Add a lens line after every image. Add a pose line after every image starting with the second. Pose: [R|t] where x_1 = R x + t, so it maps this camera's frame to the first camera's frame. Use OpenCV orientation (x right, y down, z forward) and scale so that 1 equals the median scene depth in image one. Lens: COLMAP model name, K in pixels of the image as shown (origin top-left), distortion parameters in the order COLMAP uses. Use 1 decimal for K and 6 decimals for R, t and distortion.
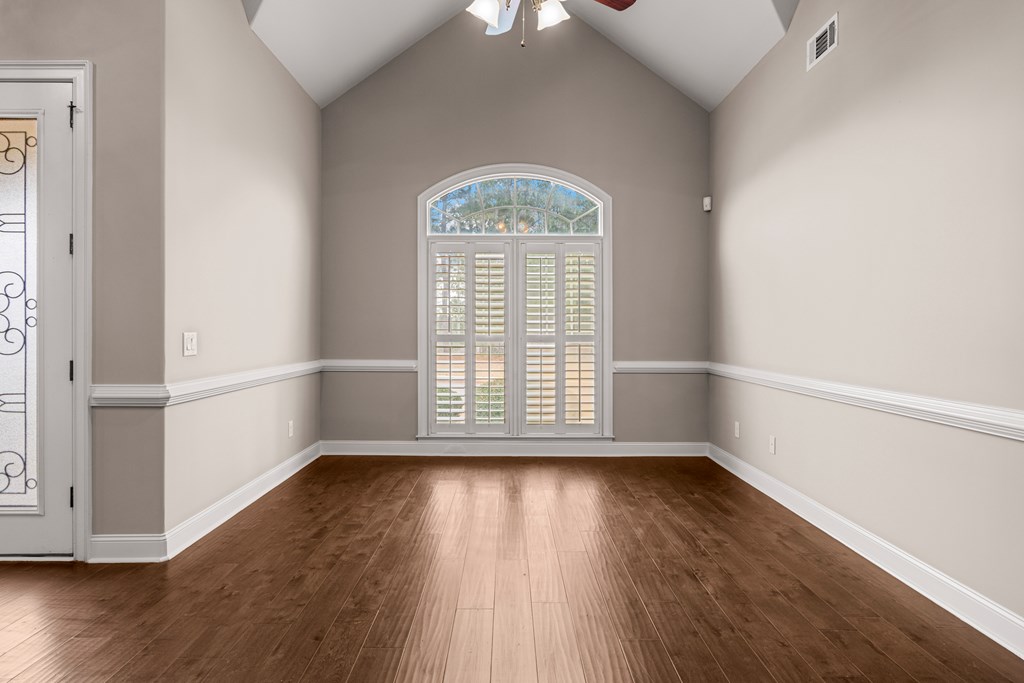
lens RADIAL K [[587.4, 0, 513.8], [0, 587.4, 332.1], [0, 0, 1]] dist [-0.002848, 0.001338]
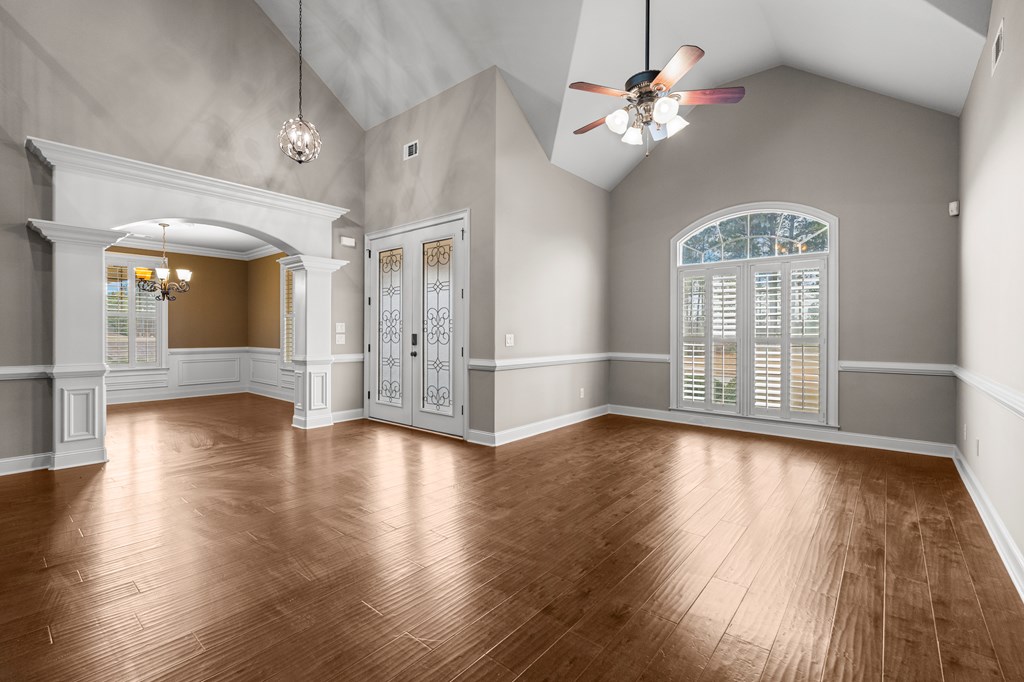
lens RADIAL K [[455.8, 0, 513.6], [0, 455.8, 338.1], [0, 0, 1]] dist [-0.002322, -0.000595]
pose [[0.760690, 0.005817, -0.649090, 0.276981], [-0.002880, 0.999980, 0.005587, 0.002237], [0.649109, -0.002381, 0.760692, -0.092344]]
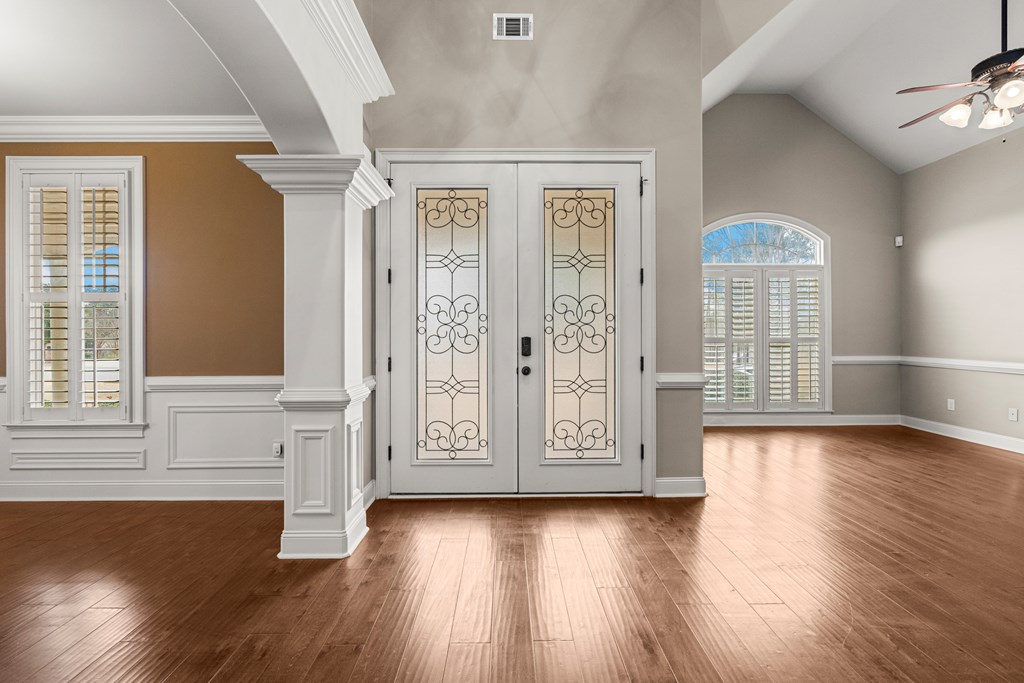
lens RADIAL K [[455.8, 0, 512.3], [0, 455.8, 336.2], [0, 0, 1]] dist [-0.002322, -0.000595]
pose [[0.999973, -0.006299, 0.003865, -0.615274], [0.006297, 0.999980, 0.000504, -0.002648], [-0.003869, -0.000479, 0.999992, -0.066322]]
